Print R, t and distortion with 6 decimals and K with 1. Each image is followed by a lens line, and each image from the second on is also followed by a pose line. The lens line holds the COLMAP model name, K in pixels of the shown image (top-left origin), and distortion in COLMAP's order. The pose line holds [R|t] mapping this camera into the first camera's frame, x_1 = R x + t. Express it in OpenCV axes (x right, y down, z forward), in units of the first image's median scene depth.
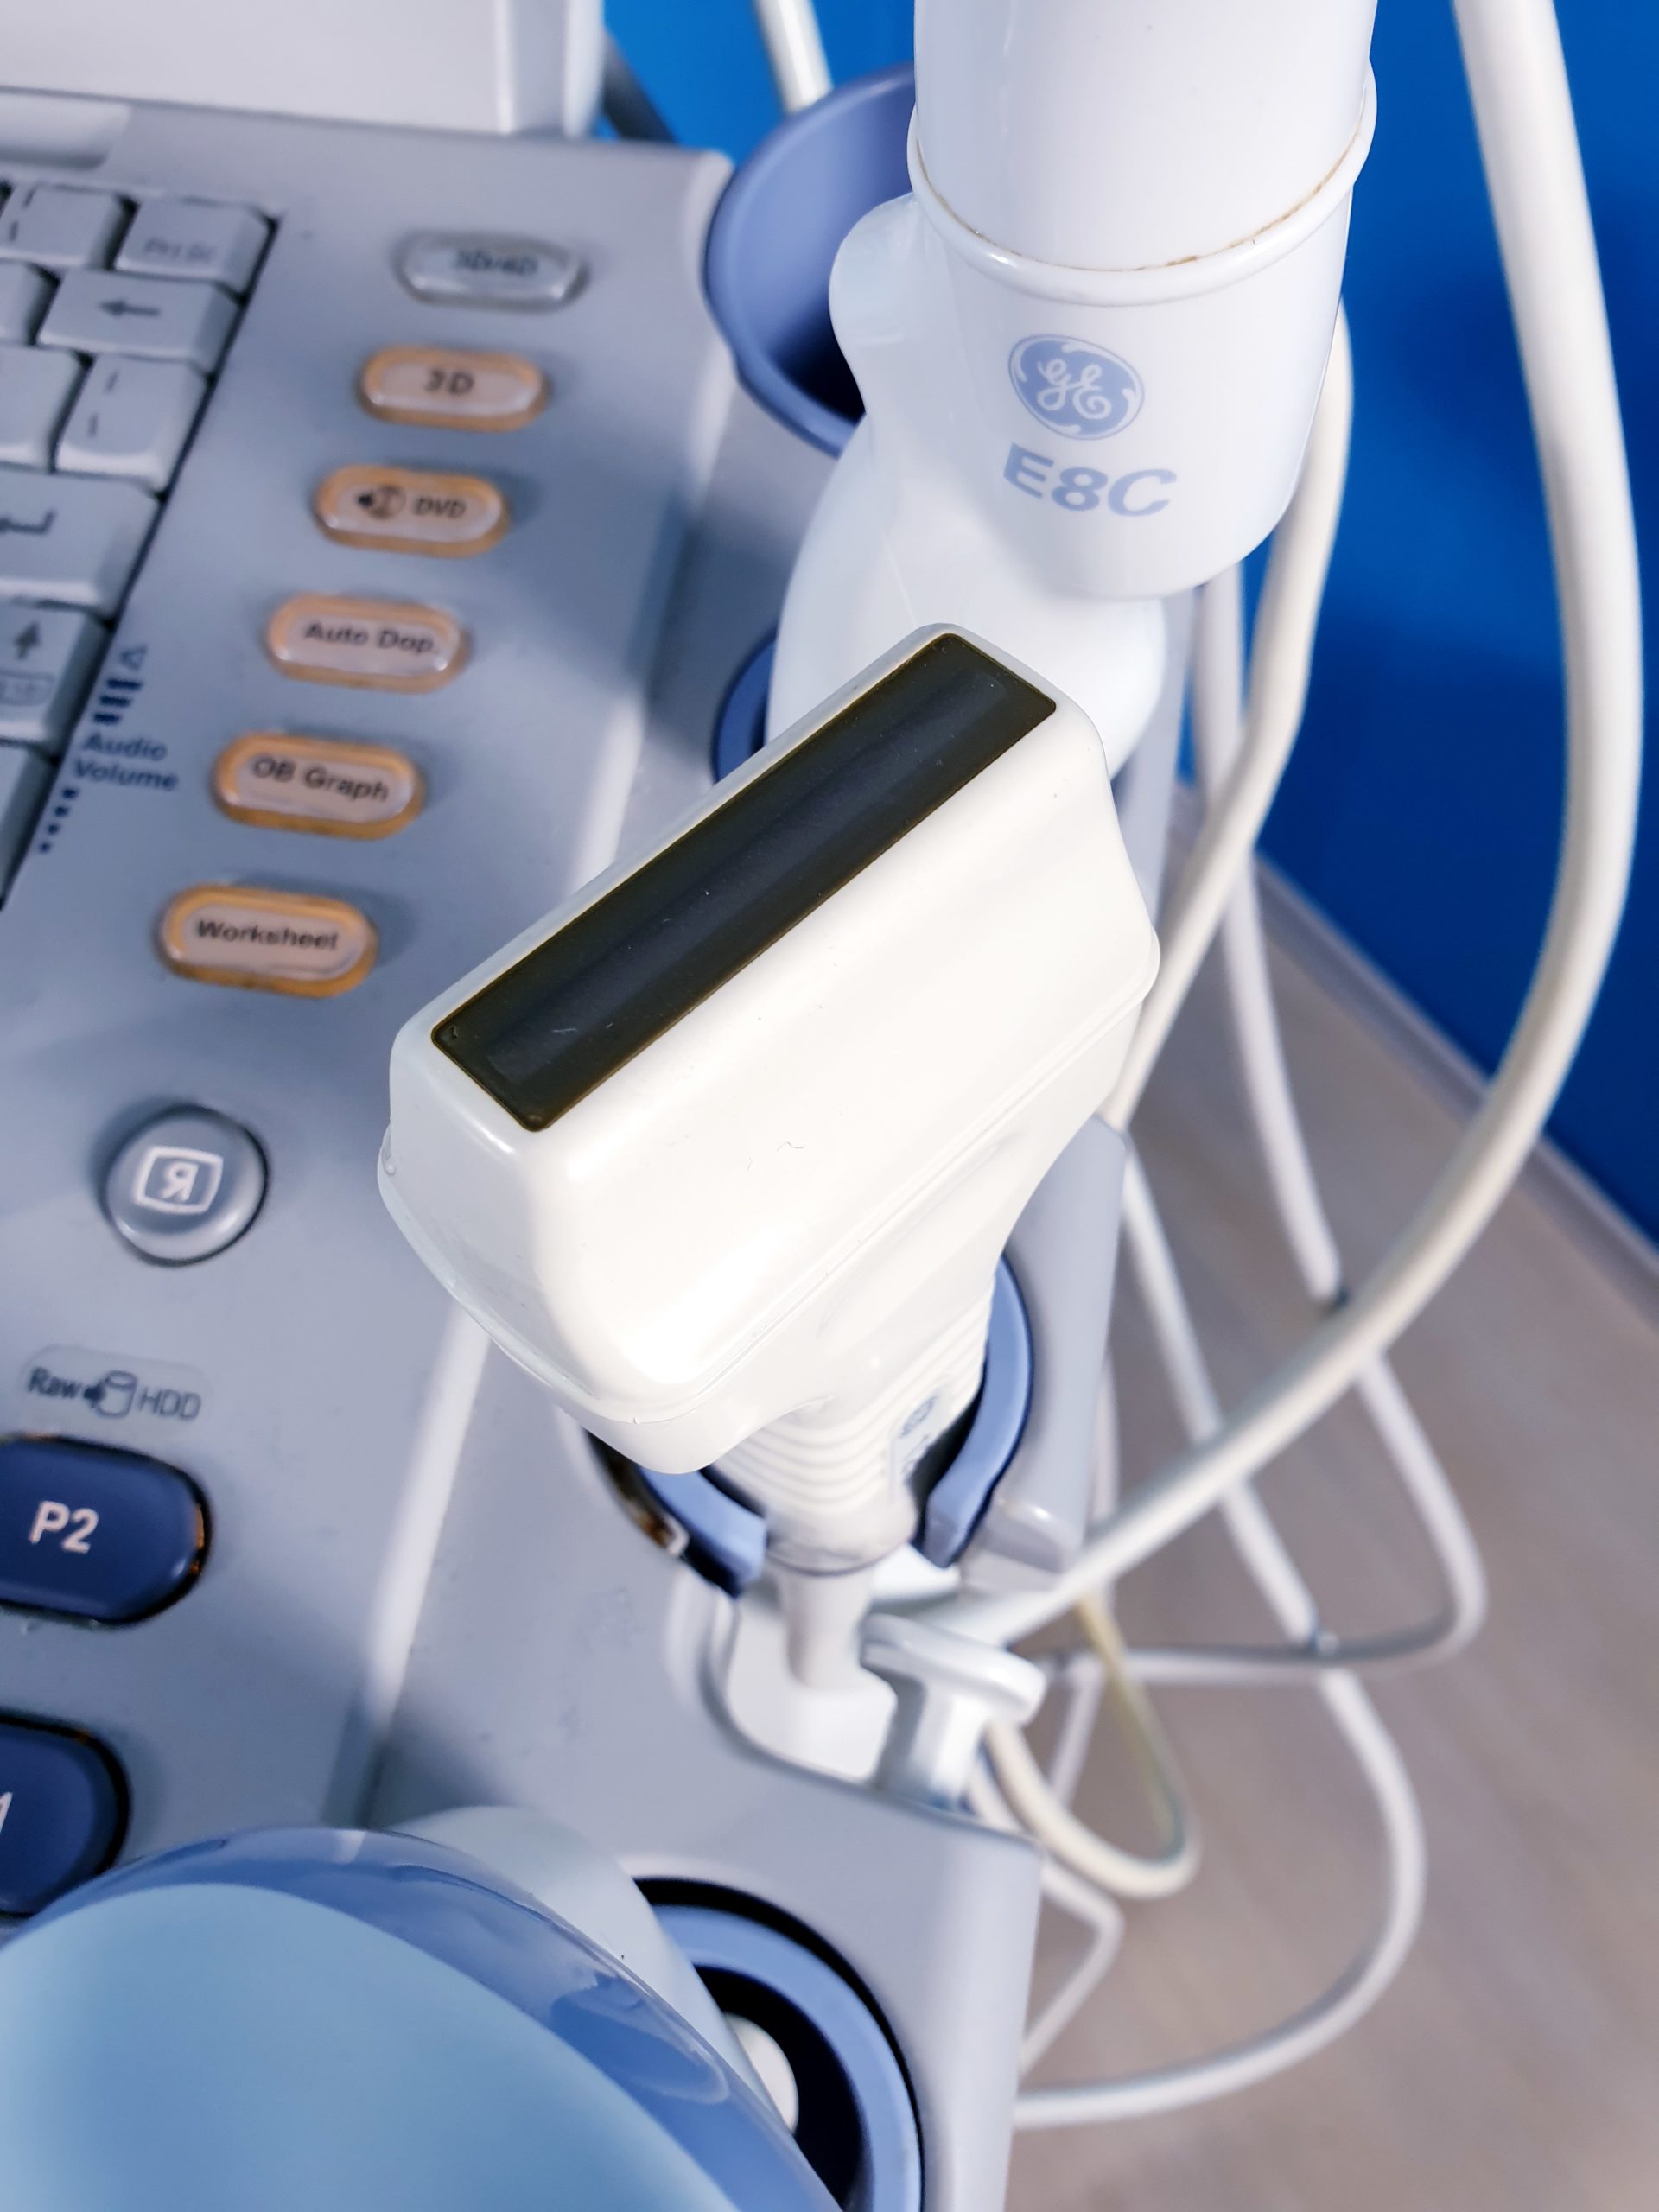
lens RADIAL K [[1823.0, 0, 824.3], [0, 1823.0, 1153.6], [0, 0, 1]] dist [0.104558, -0.370844]
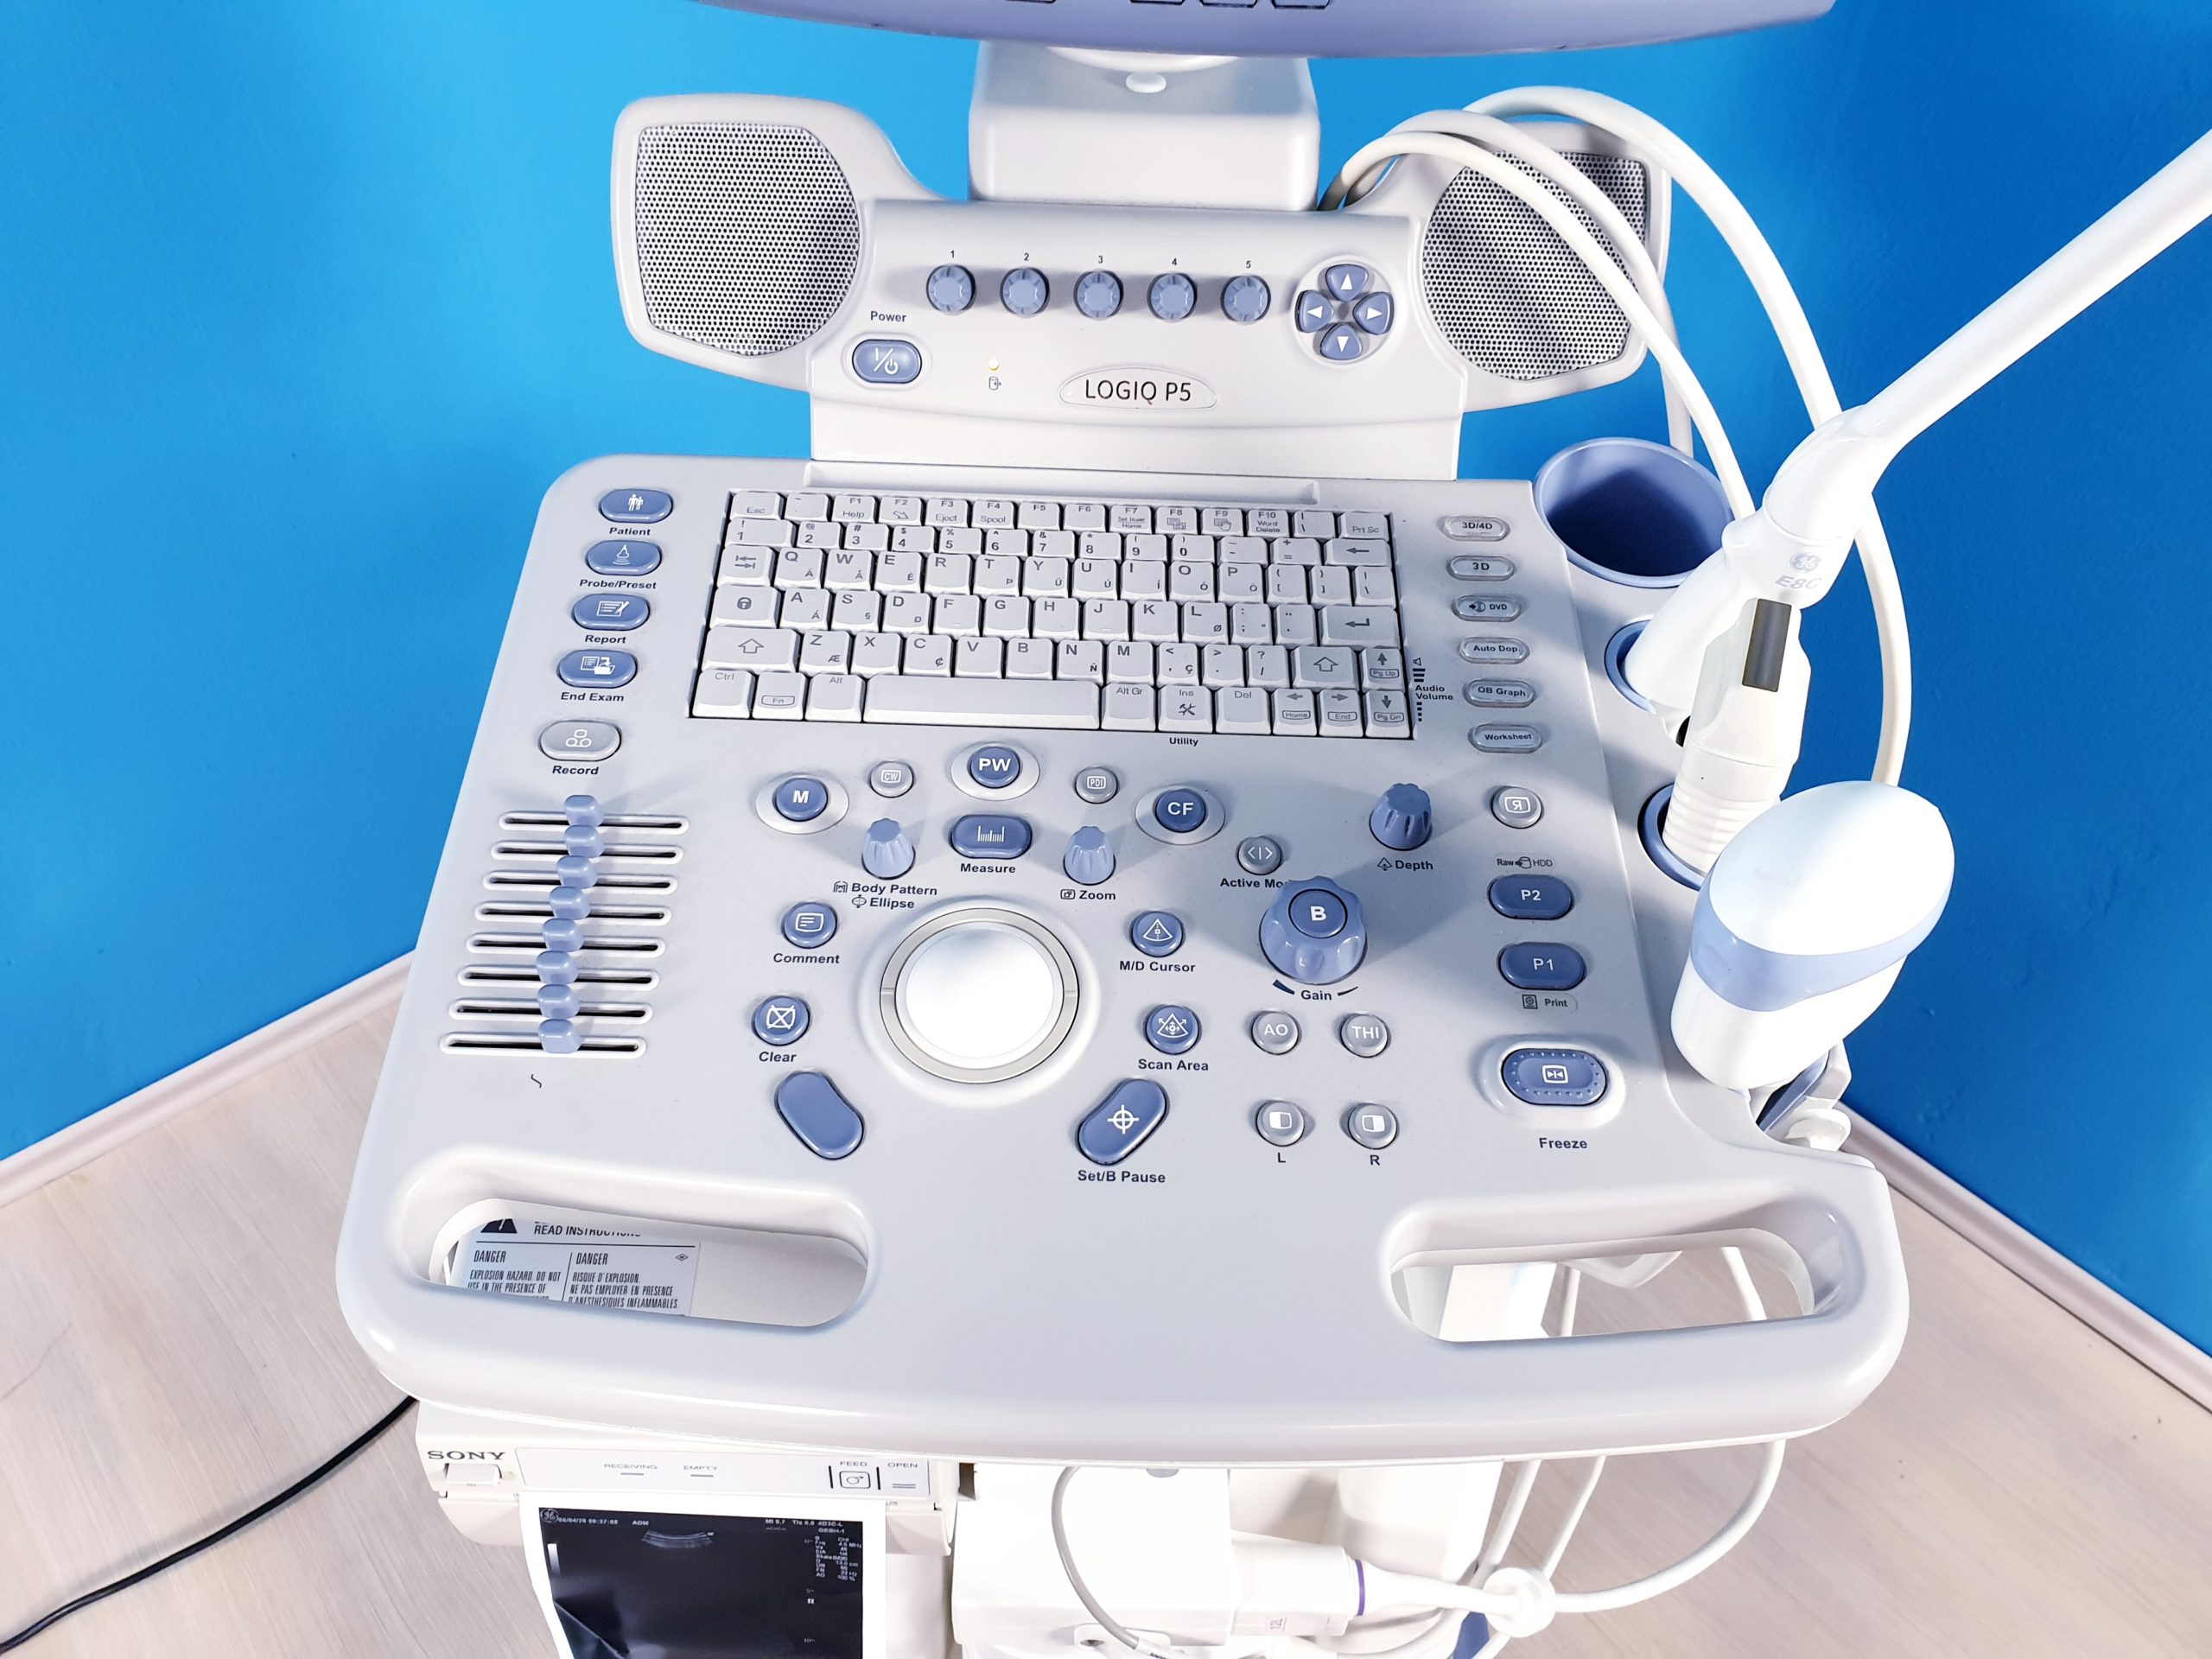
lens RADIAL K [[1797.8, 0, 1105.6], [0, 1797.8, 823.5], [0, 0, 1]] dist [0.121860, -0.334246]
pose [[0.982303, -0.096999, 0.160225, -1.430752], [0.127483, 0.972974, -0.192536, 0.516823], [-0.137219, 0.209554, 0.968121, -1.826889]]
